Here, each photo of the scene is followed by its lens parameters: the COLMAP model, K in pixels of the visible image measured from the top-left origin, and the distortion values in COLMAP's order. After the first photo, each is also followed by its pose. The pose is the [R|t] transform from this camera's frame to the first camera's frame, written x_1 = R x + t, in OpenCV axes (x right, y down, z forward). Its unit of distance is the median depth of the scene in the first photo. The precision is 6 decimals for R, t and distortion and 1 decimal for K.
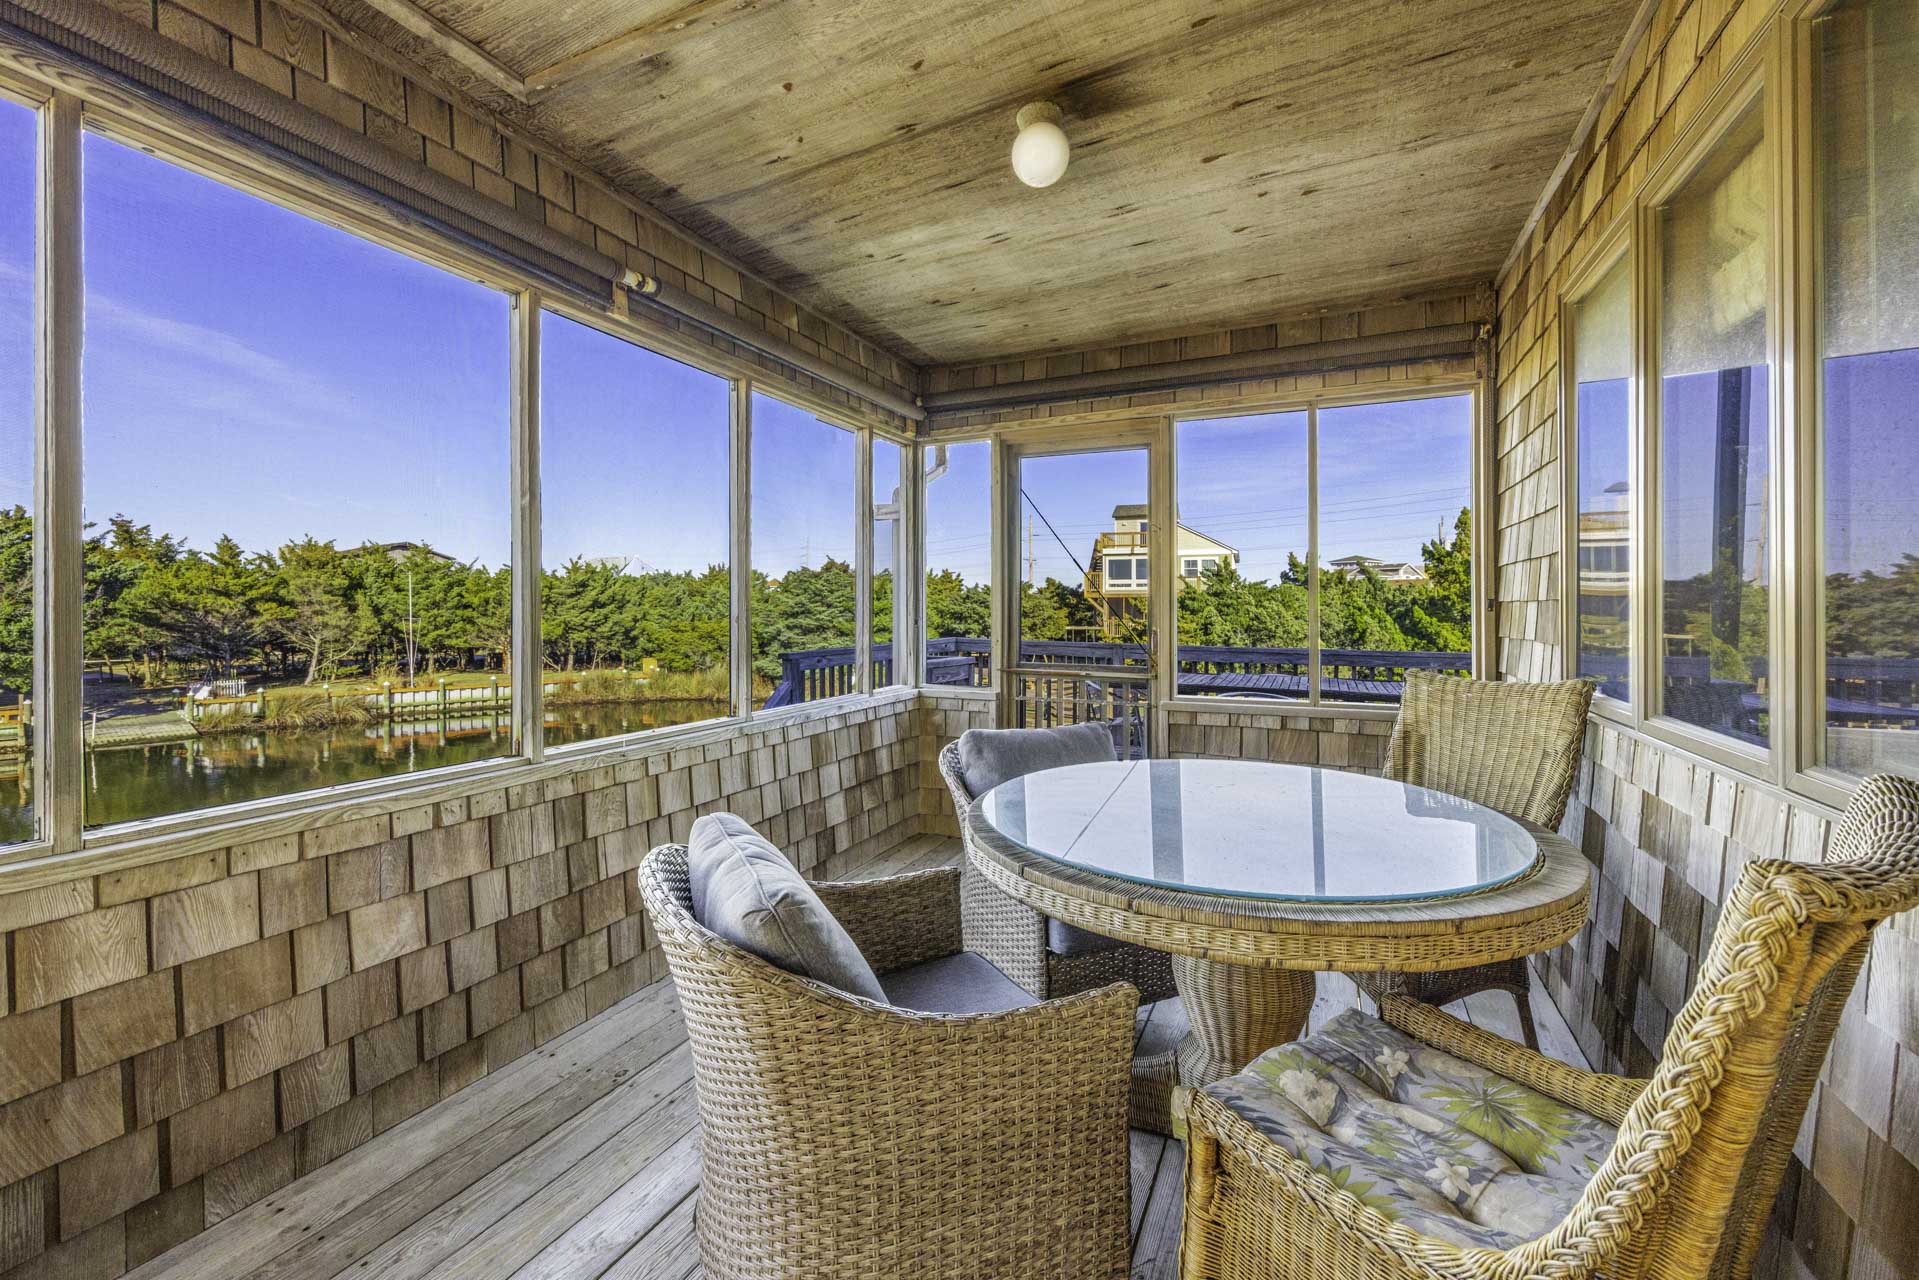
lens RADIAL K [[783.8, 0, 930.0], [0, 783.8, 617.7], [0, 0, 1]] dist [-0.002103, -0.000432]
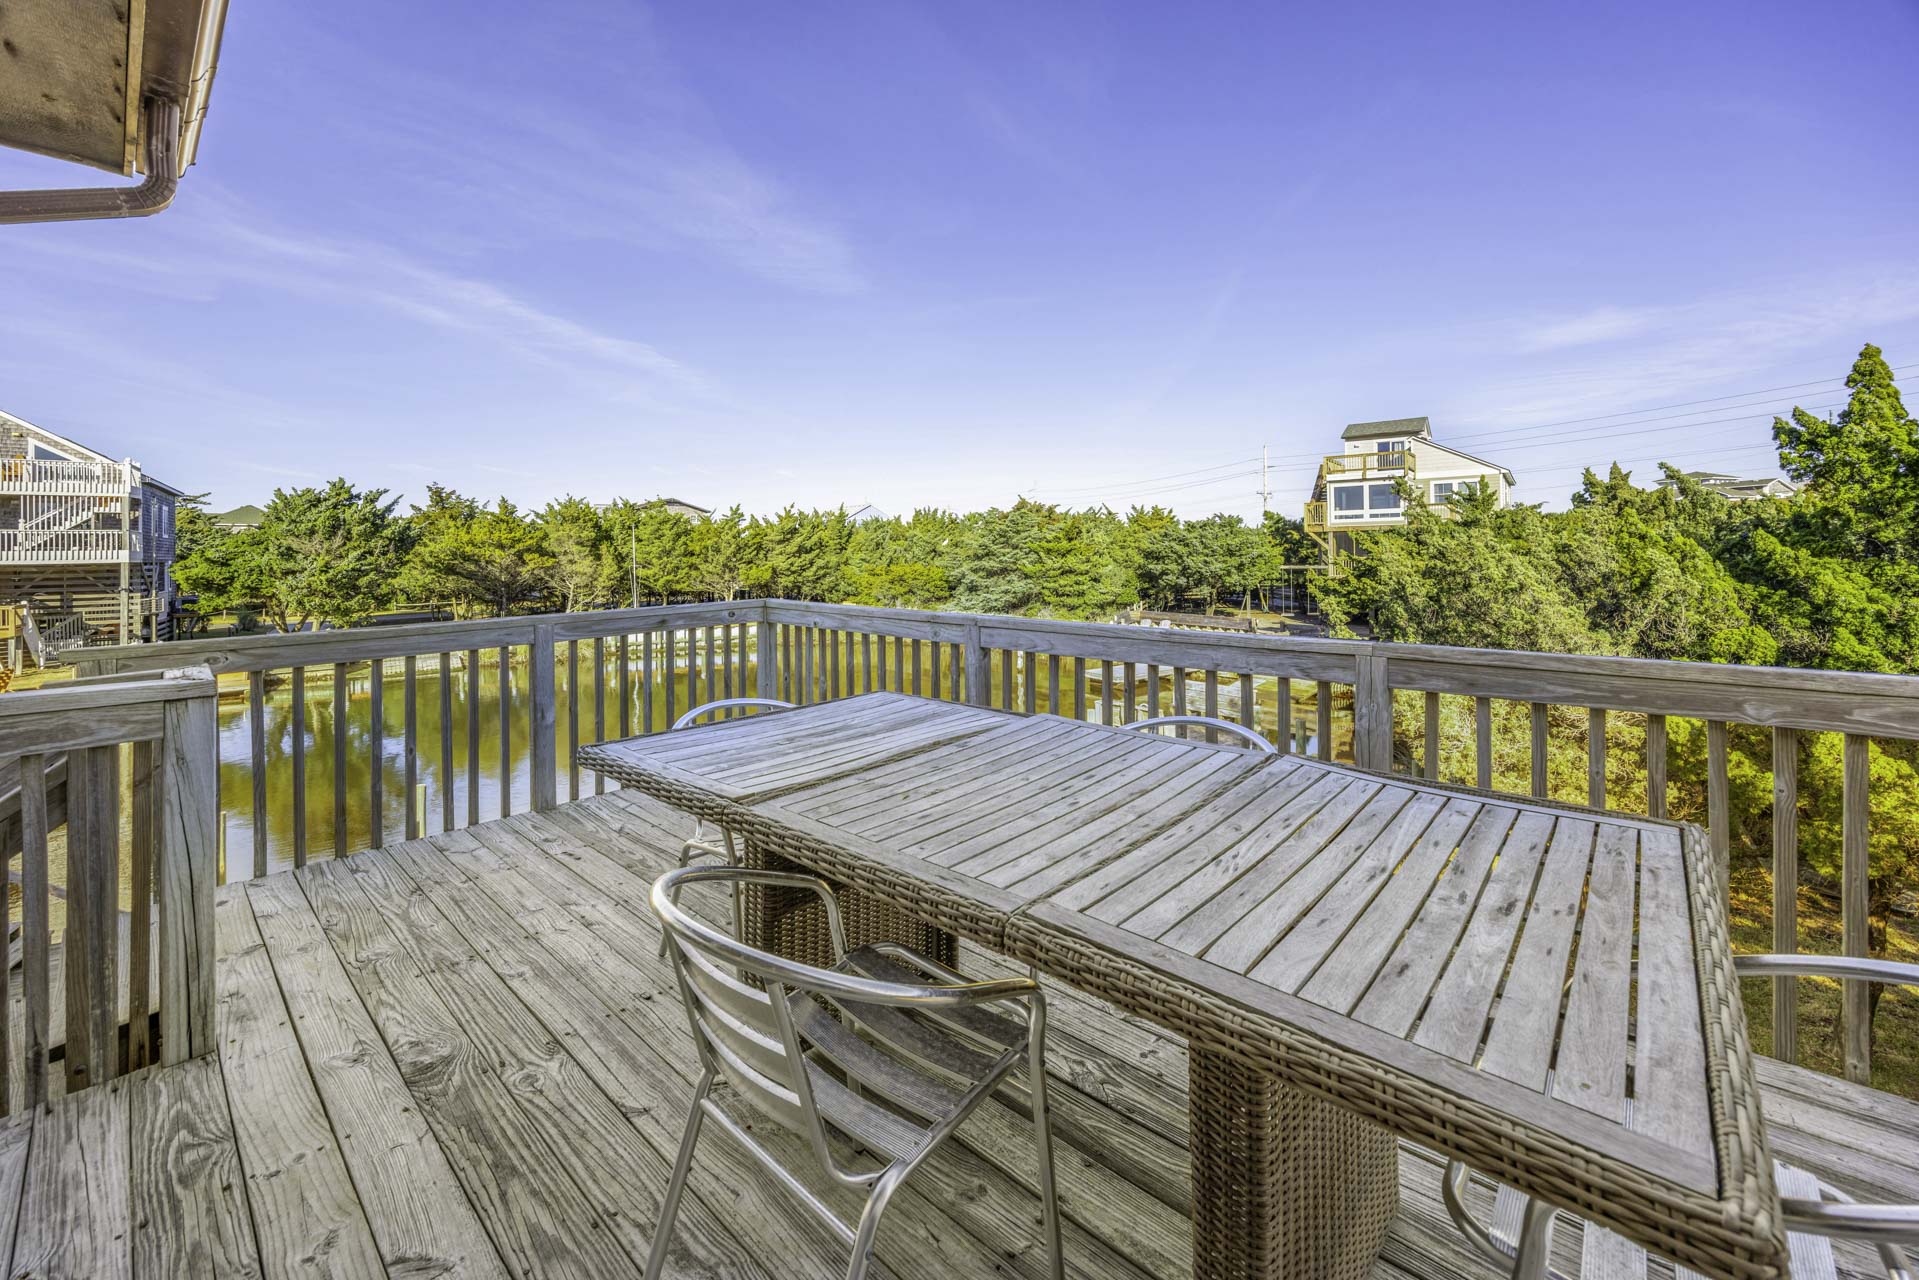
lens RADIAL K [[761.6, 0, 950.5], [0, 761.6, 560.7], [0, 0, 1]] dist [-0.003069, 0.000222]
pose [[0.960323, -0.013939, -0.278543, 0.056480], [0.014757, 0.999891, 0.000840, -0.000495], [0.278501, -0.004917, 0.960423, 0.083399]]
